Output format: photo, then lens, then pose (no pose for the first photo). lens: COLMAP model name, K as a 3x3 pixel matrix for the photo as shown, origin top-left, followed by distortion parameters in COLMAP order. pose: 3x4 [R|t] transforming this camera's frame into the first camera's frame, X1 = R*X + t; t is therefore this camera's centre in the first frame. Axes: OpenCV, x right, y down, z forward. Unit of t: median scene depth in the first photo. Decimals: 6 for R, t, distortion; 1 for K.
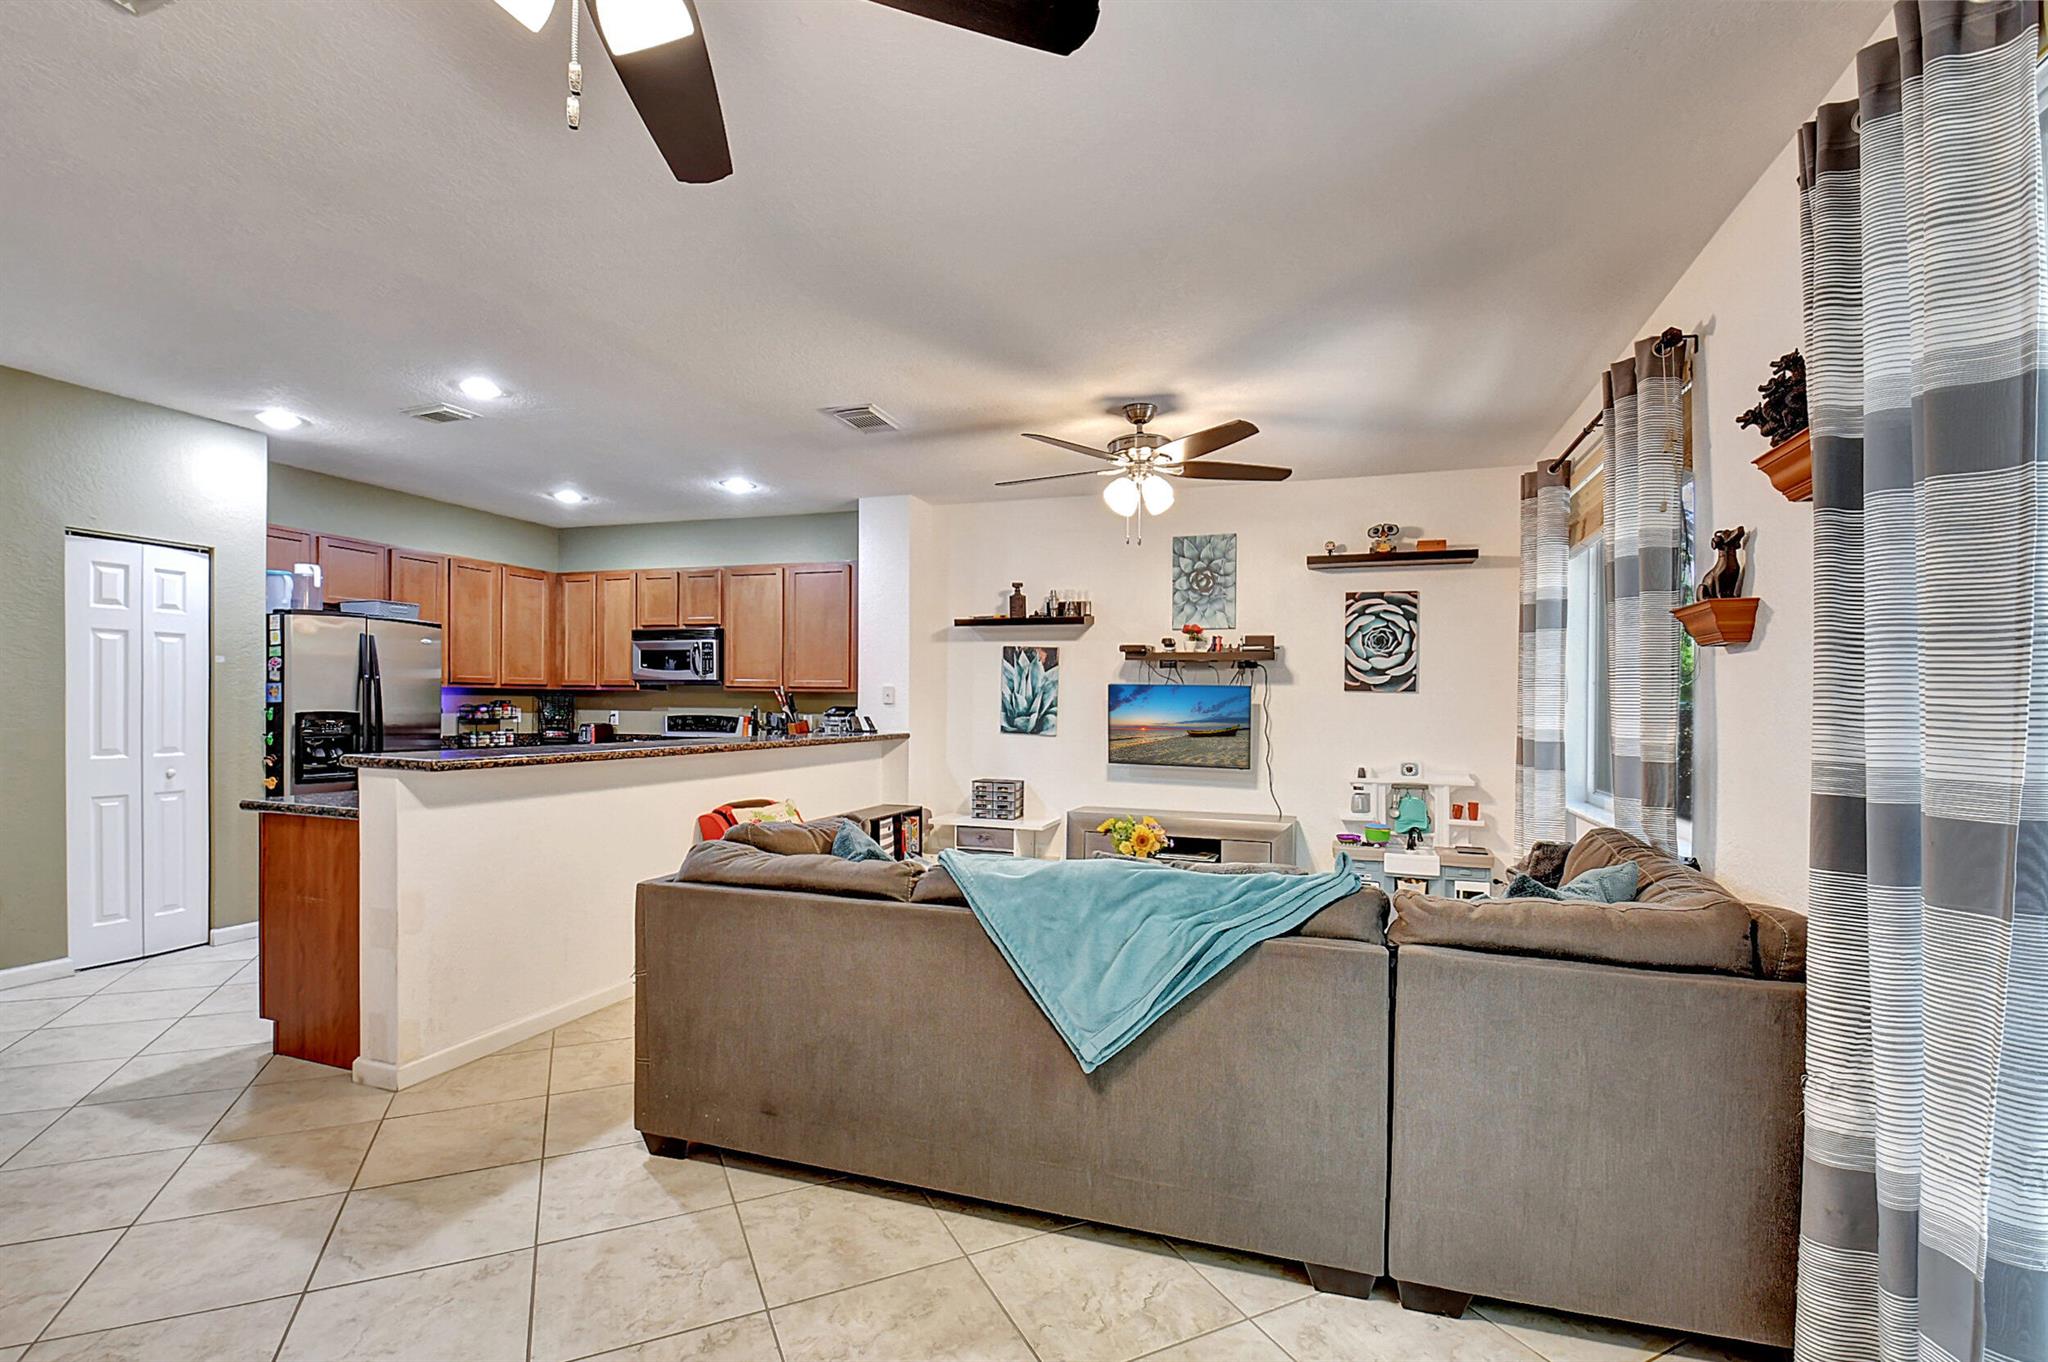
lens RADIAL K [[907.5, 0, 1014.4], [0, 907.5, 703.8], [0, 0, 1]] dist [-0.001685, -0.015221]
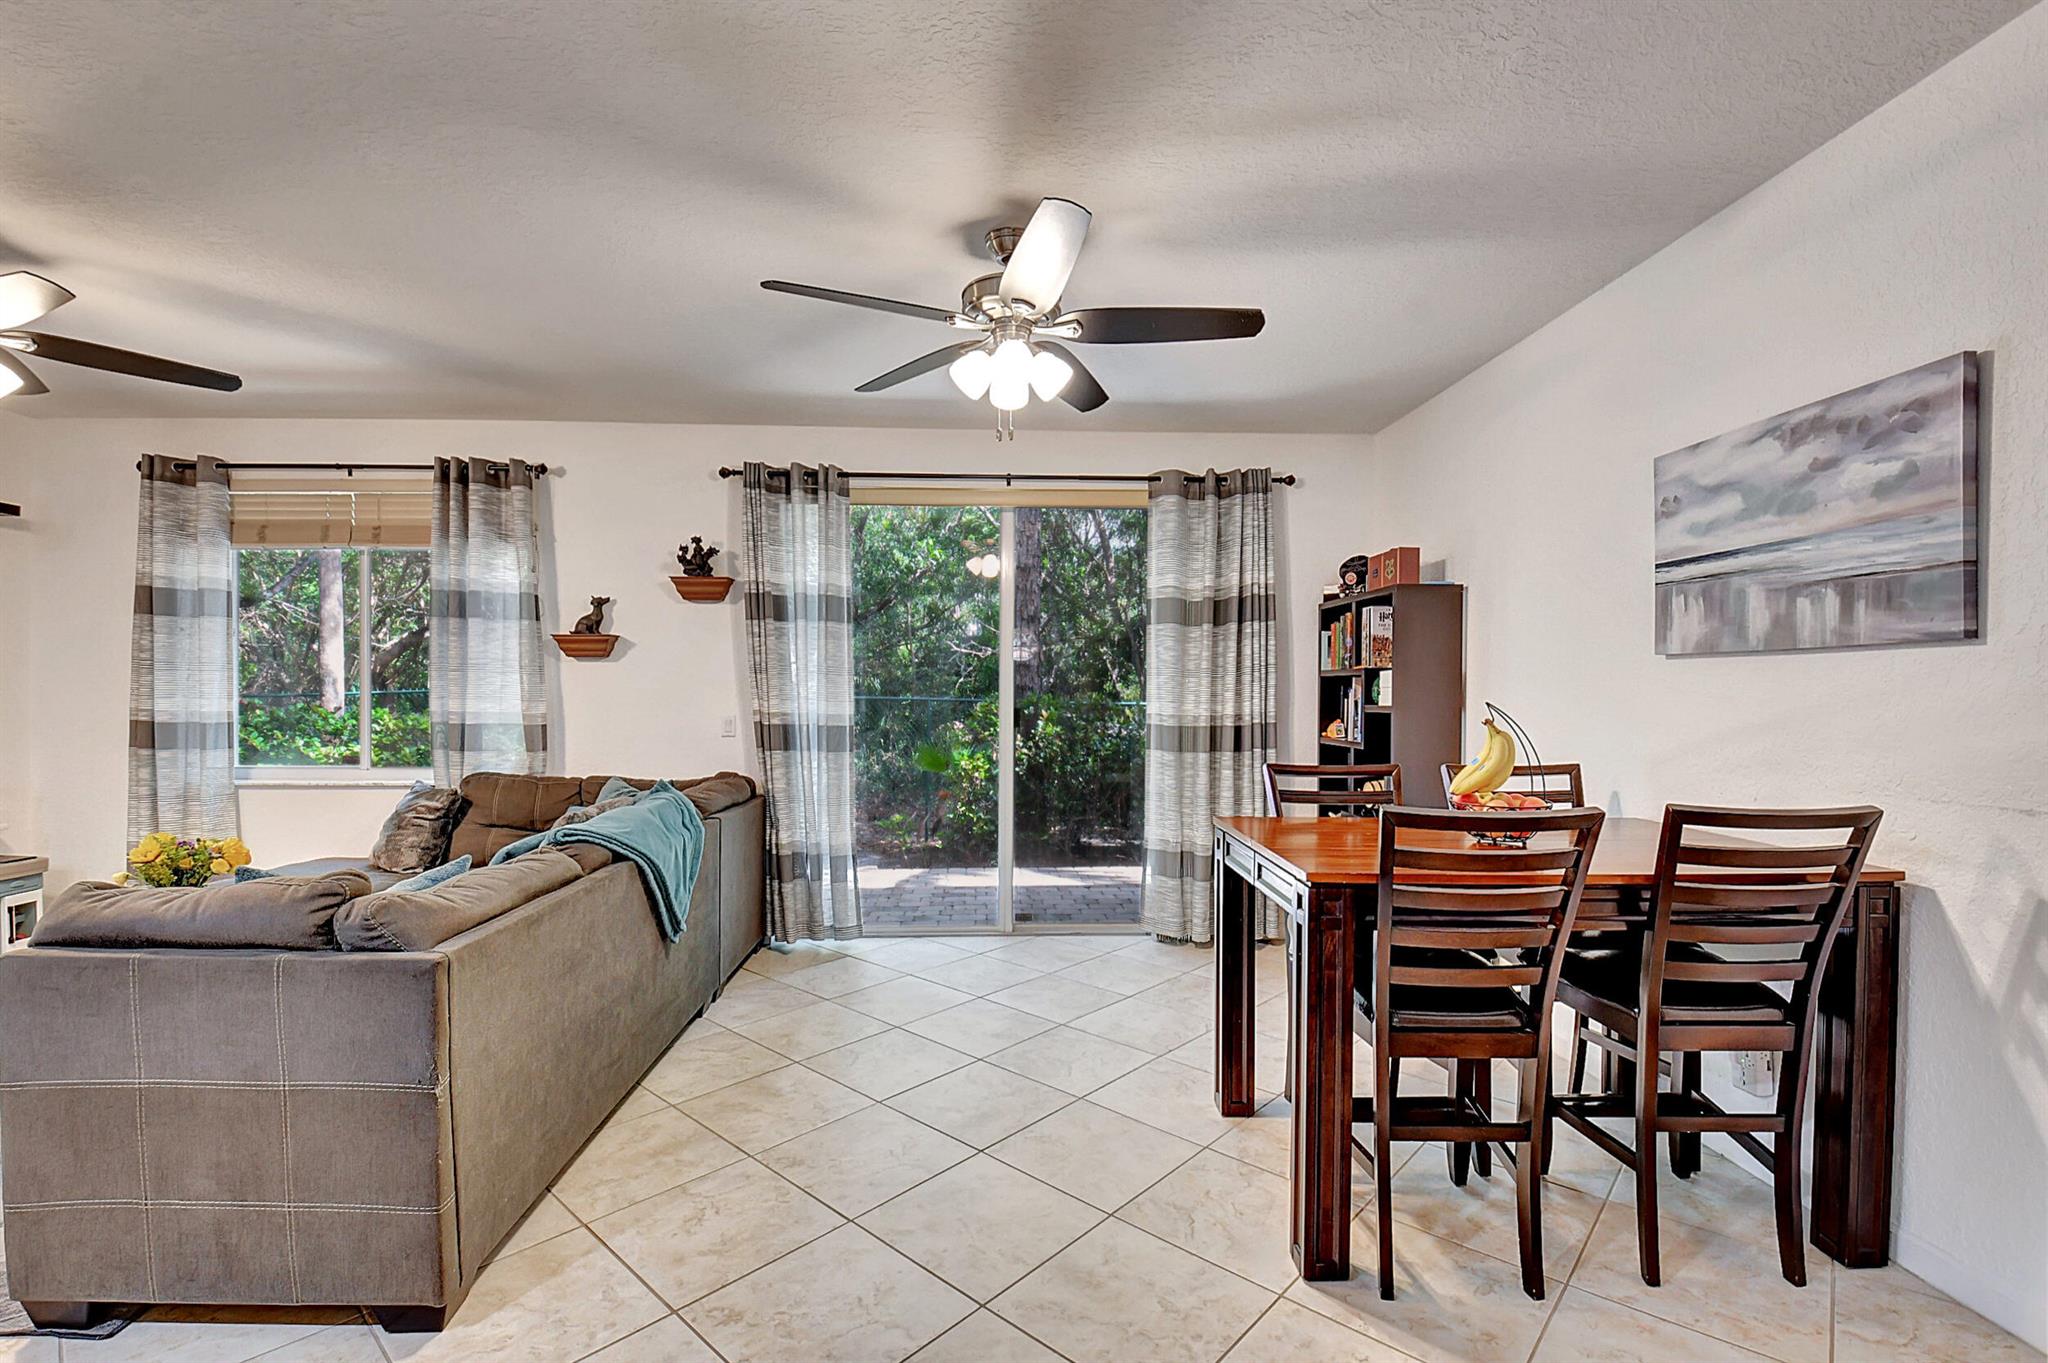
lens RADIAL K [[907.5, 0, 1020.2], [0, 907.5, 701.8], [0, 0, 1]] dist [-0.001685, -0.015221]
pose [[-0.372582, -0.020817, 0.927766, -0.538867], [-0.009105, 0.999782, 0.018776, -0.007715], [-0.927955, -0.001452, -0.372690, 0.371519]]
